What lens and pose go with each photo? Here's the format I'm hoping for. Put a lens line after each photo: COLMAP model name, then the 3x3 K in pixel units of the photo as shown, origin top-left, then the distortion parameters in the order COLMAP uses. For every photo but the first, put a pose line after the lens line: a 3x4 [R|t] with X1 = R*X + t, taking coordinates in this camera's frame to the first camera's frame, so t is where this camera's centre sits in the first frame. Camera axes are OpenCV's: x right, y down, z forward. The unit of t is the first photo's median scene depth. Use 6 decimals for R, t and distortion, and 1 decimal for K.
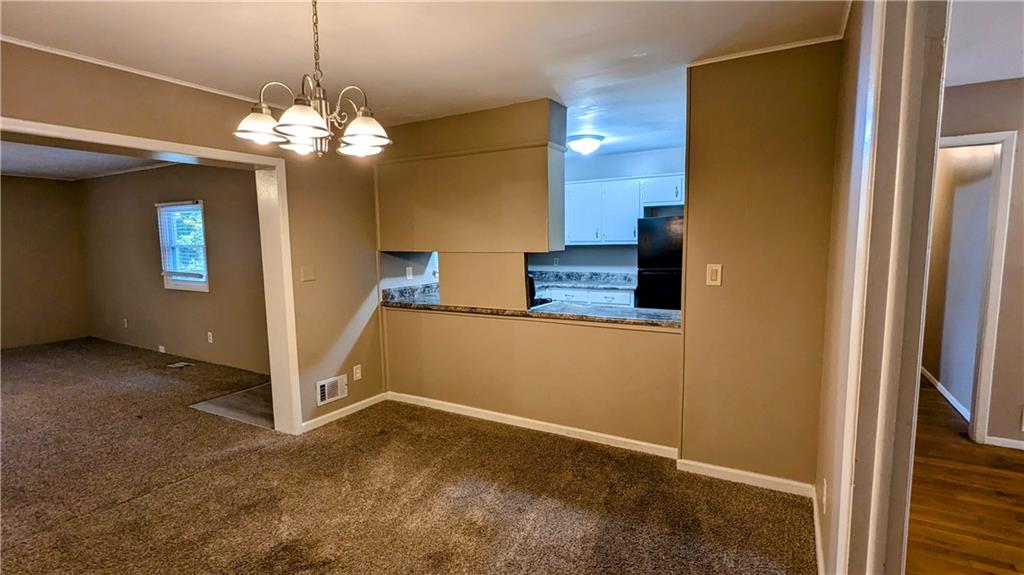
lens RADIAL K [[481.2, 0, 514.4], [0, 481.2, 293.1], [0, 0, 1]] dist [-0.000287, -0.000201]
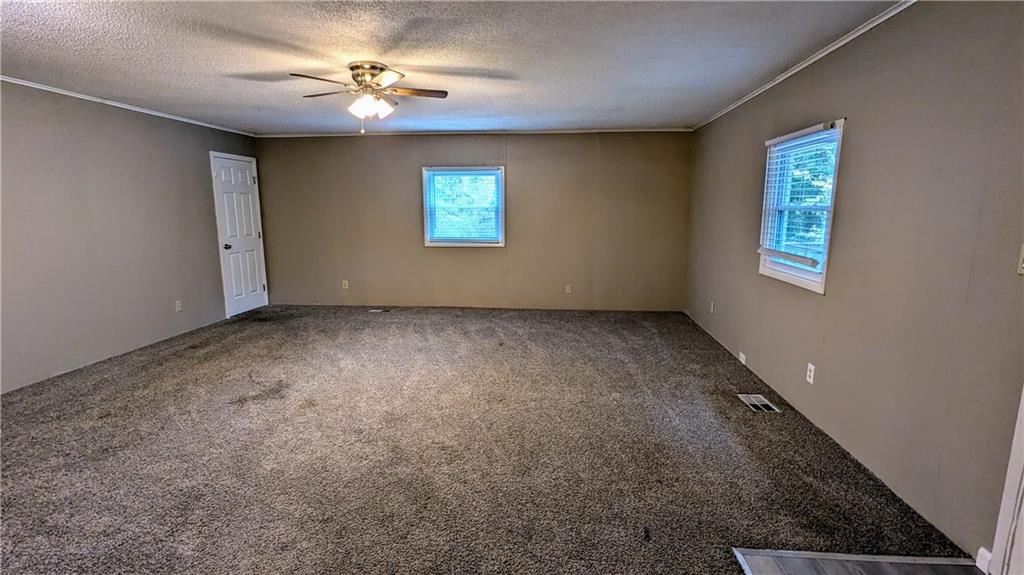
lens RADIAL K [[481.2, 0, 516.4], [0, 481.2, 287.2], [0, 0, 1]] dist [-0.000287, -0.000201]
pose [[0.415142, 0.156648, -0.896169, -0.431311], [-0.103942, 0.986781, 0.124337, -0.060542], [0.903799, 0.041532, 0.425937, 0.668452]]
